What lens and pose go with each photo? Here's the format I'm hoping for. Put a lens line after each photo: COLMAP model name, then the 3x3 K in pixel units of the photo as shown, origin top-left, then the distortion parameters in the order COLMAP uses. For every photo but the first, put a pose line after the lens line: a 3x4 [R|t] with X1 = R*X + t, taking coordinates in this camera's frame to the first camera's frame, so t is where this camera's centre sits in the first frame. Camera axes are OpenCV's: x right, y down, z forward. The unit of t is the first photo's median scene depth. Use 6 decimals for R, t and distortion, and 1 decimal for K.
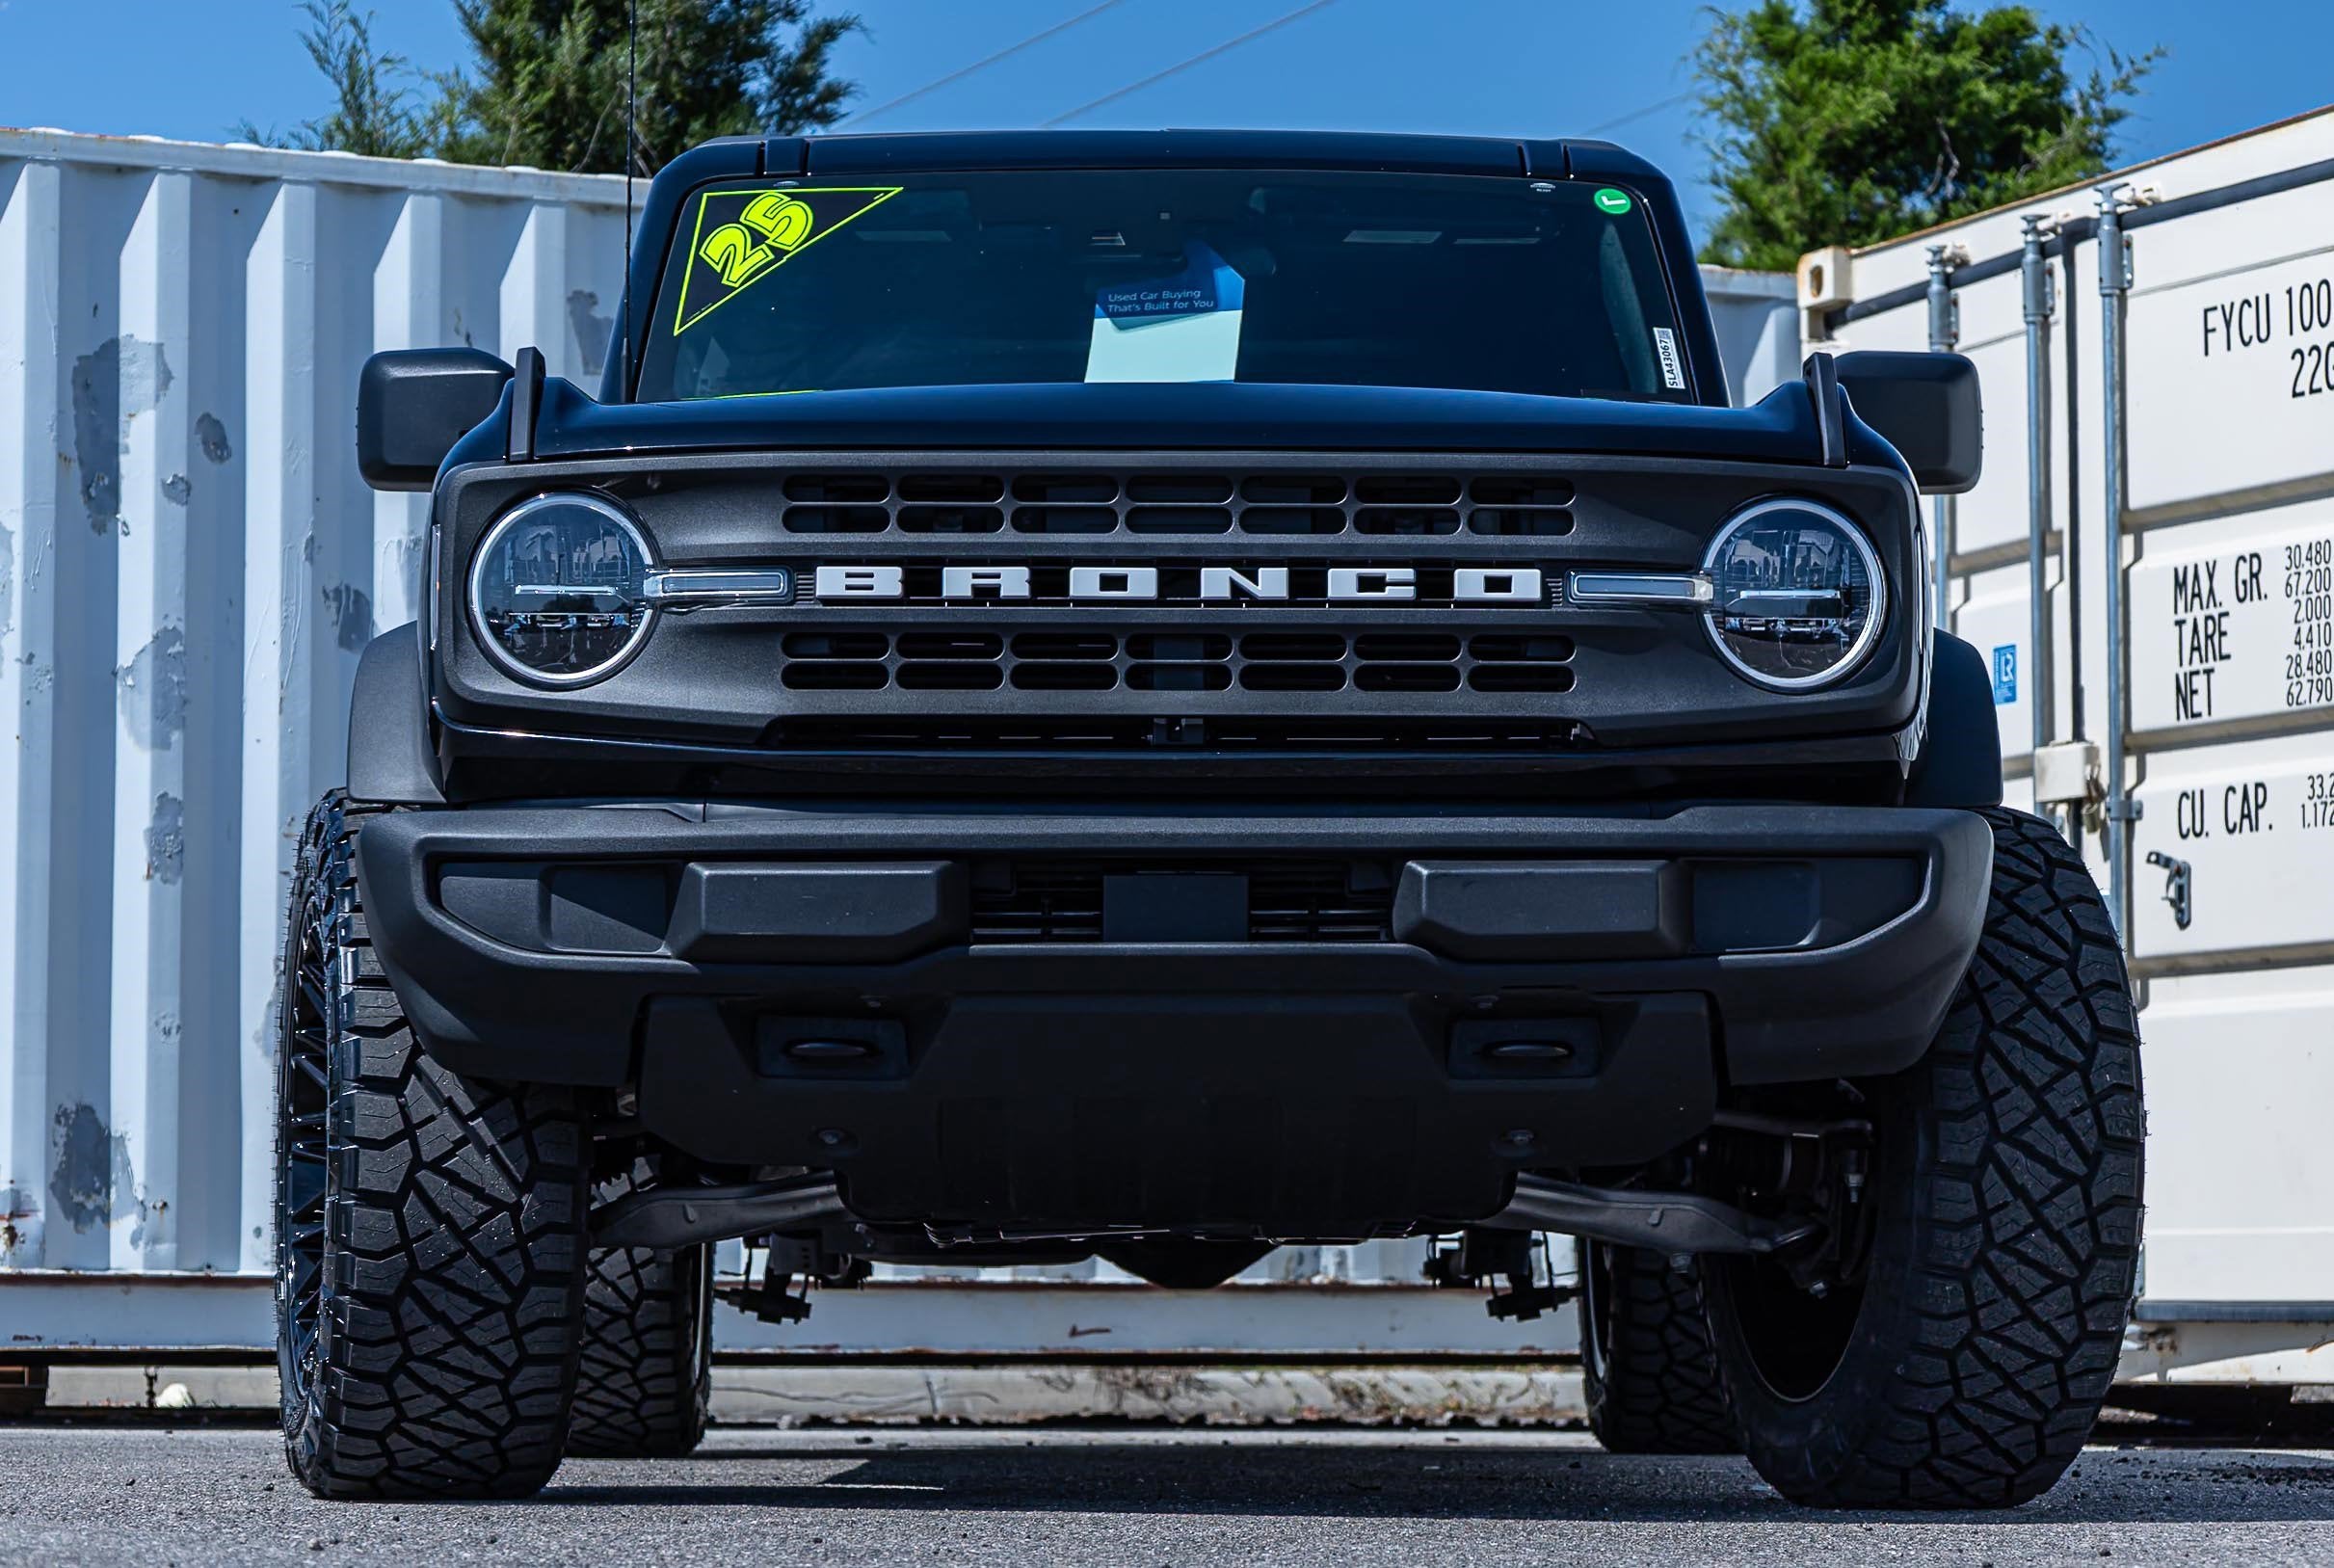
lens RADIAL K [[6270.7, 0, 1144.2], [0, 6270.7, 775.1], [0, 0, 1]] dist [-0.003748, 0.000000]
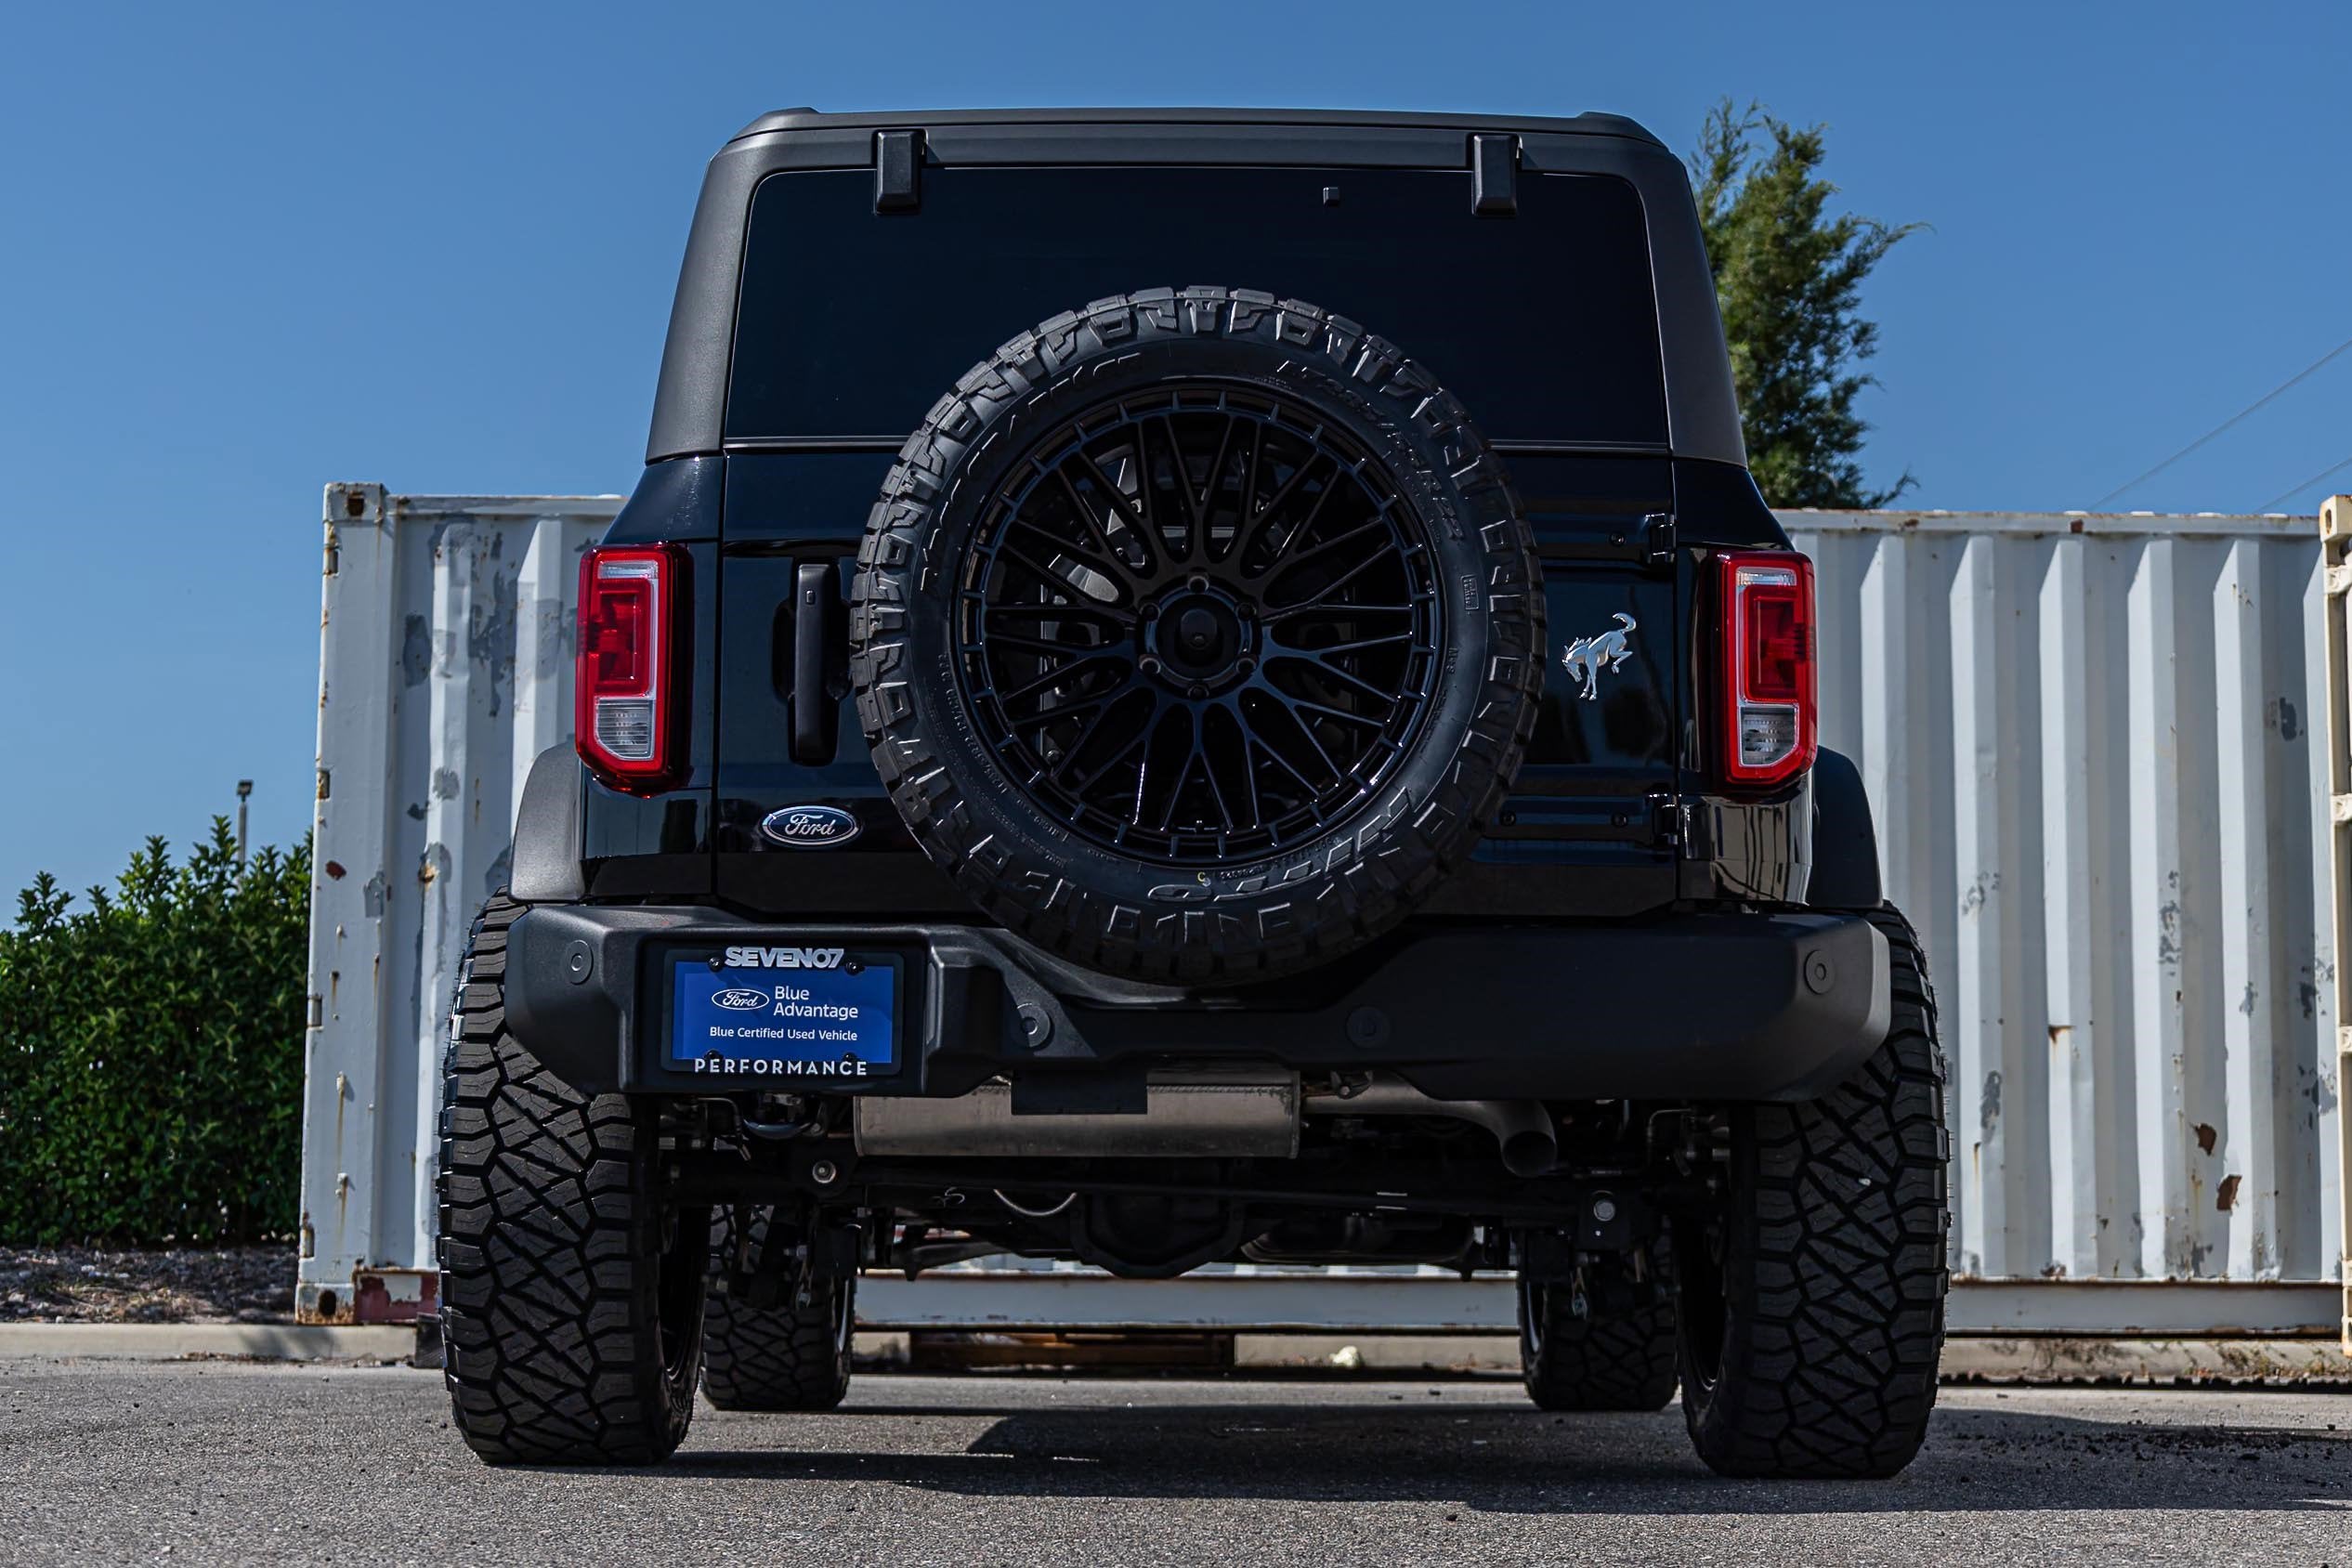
lens RADIAL K [[4260.7, 0, 1221.6], [0, 4260.7, 762.5], [0, 0, 1]] dist [-0.051211, 0.000000]
pose [[0.927760, -0.044534, -0.370510, 0.442495], [0.030426, 0.998575, -0.043836, 0.008596], [0.371935, 0.029396, 0.927793, 0.157180]]
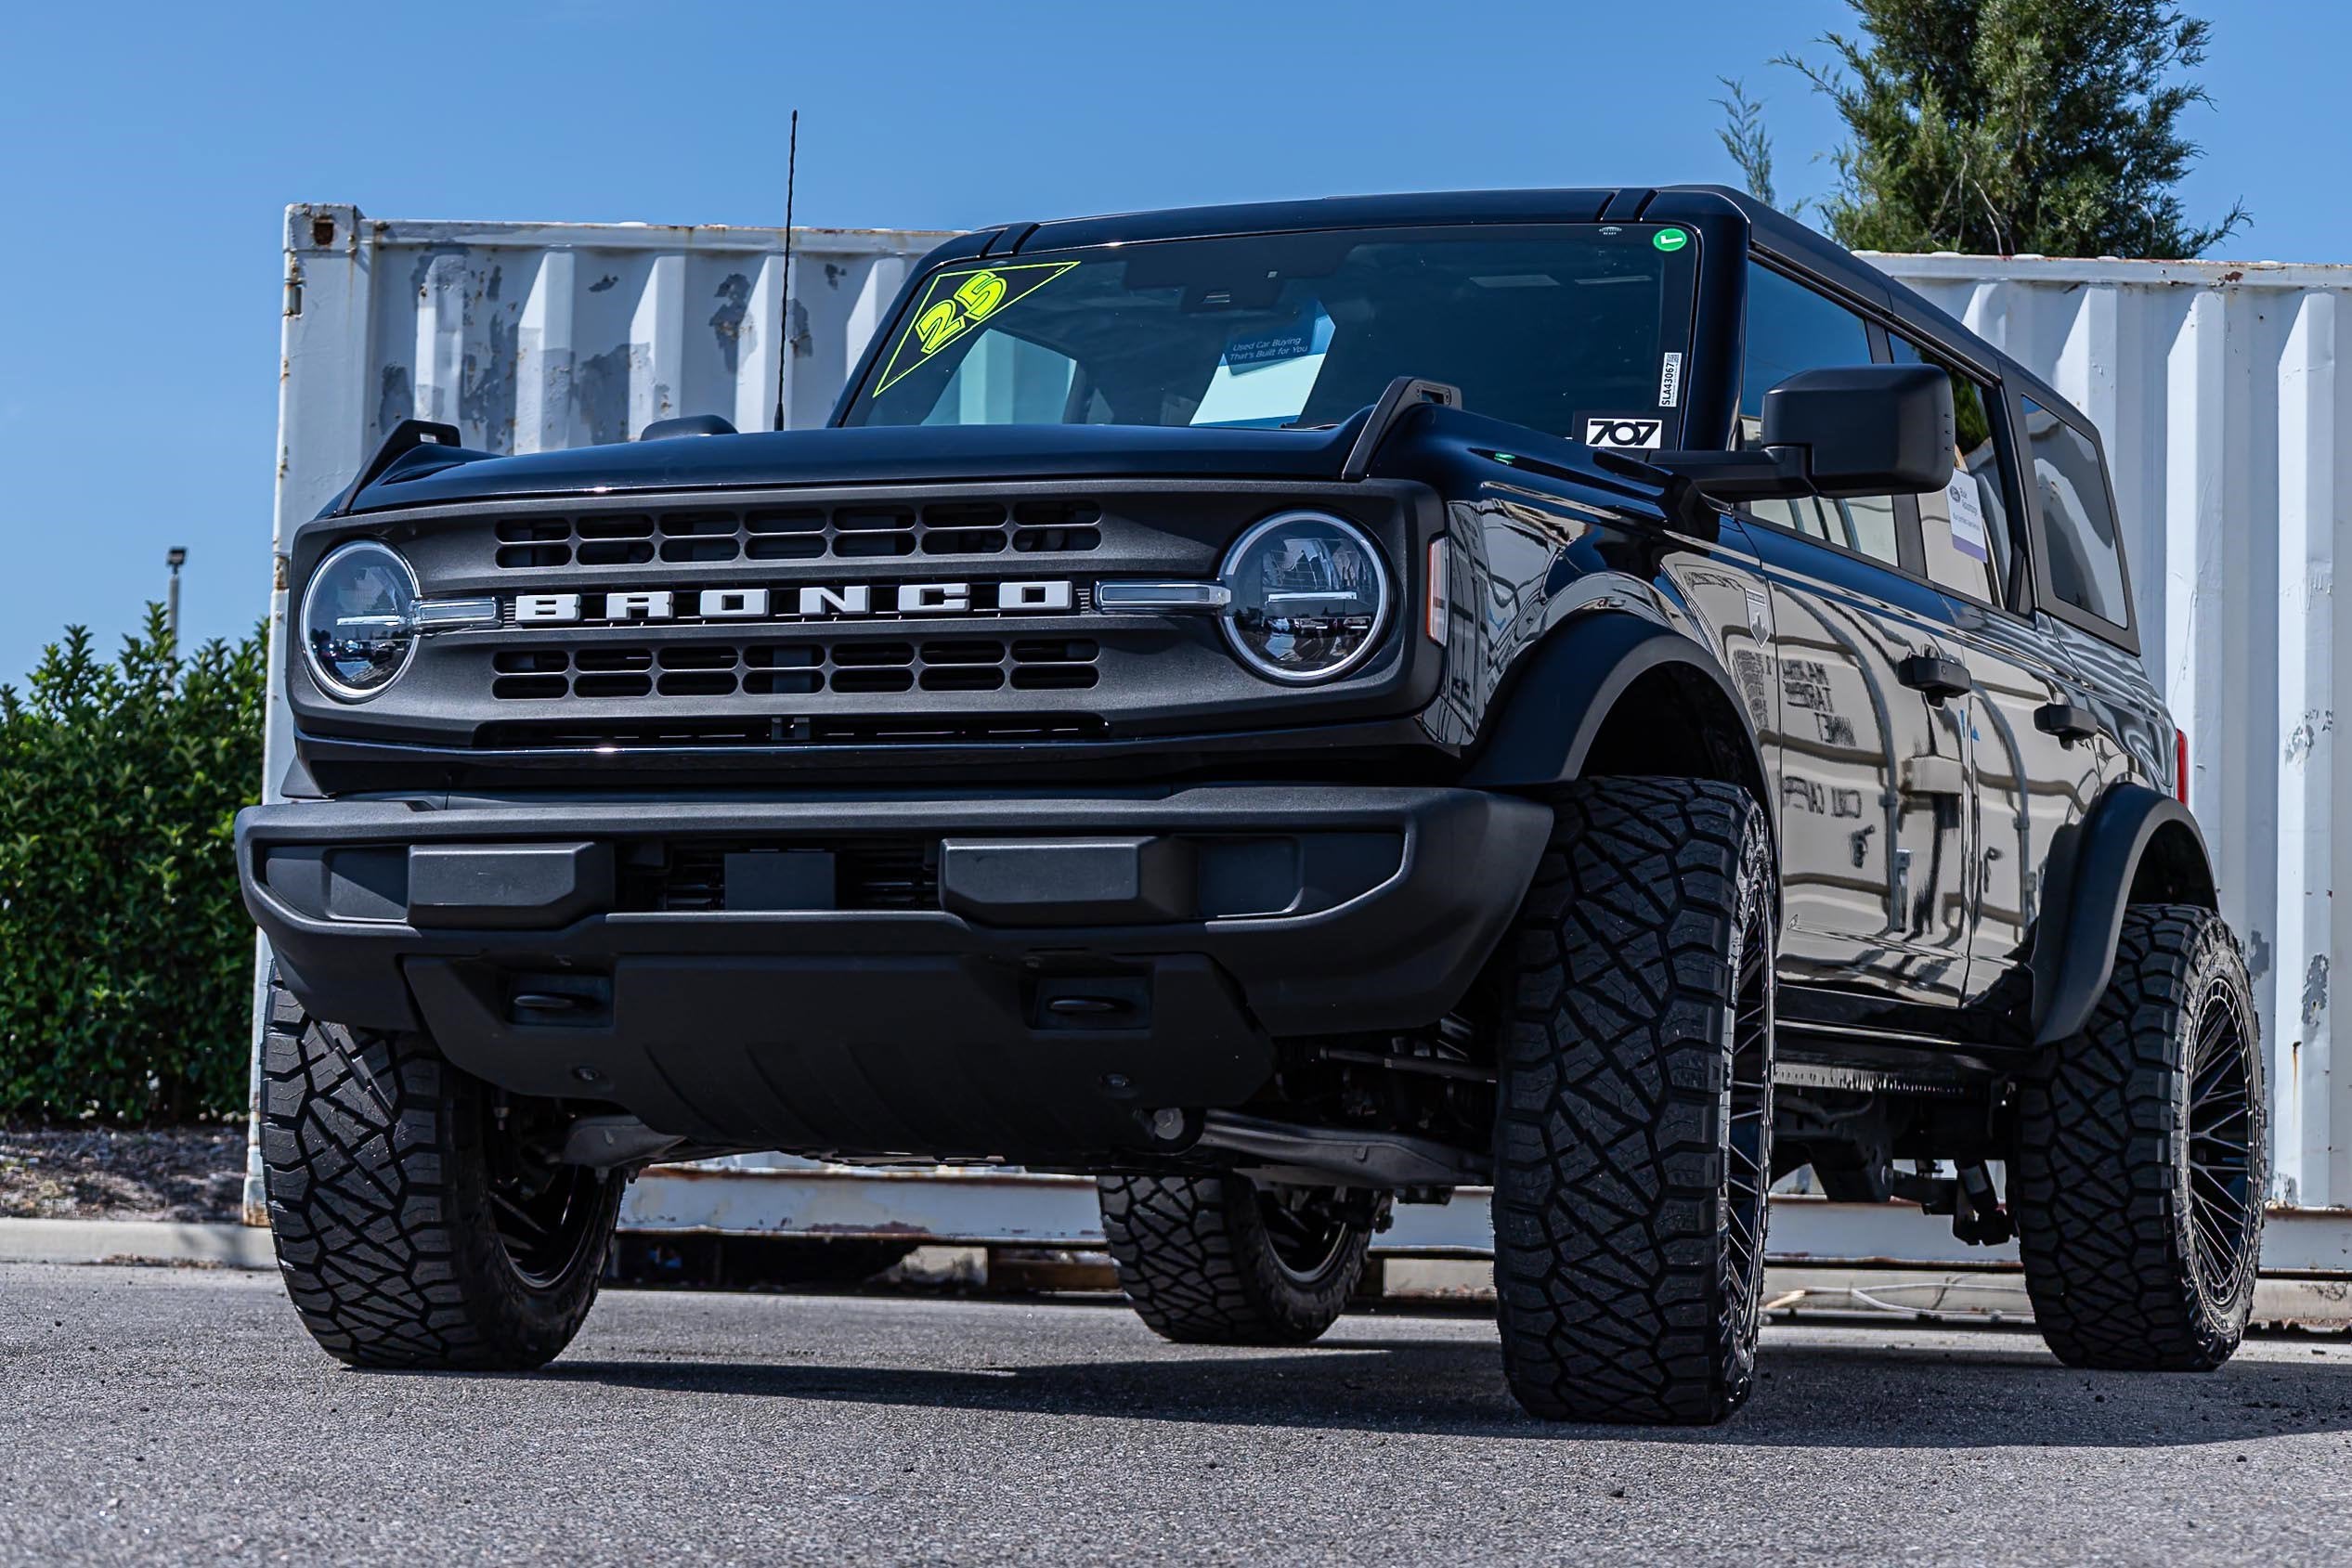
lens RADIAL K [[5318.7, 0, 1187.4], [0, 5318.7, 786.9], [0, 0, 1]] dist [-0.066691, 0.000000]
pose [[0.913710, -0.012149, -0.406185, 0.458971], [0.014469, 0.999892, 0.002641, 0.002098], [0.406109, -0.008290, 0.913787, 0.126559]]
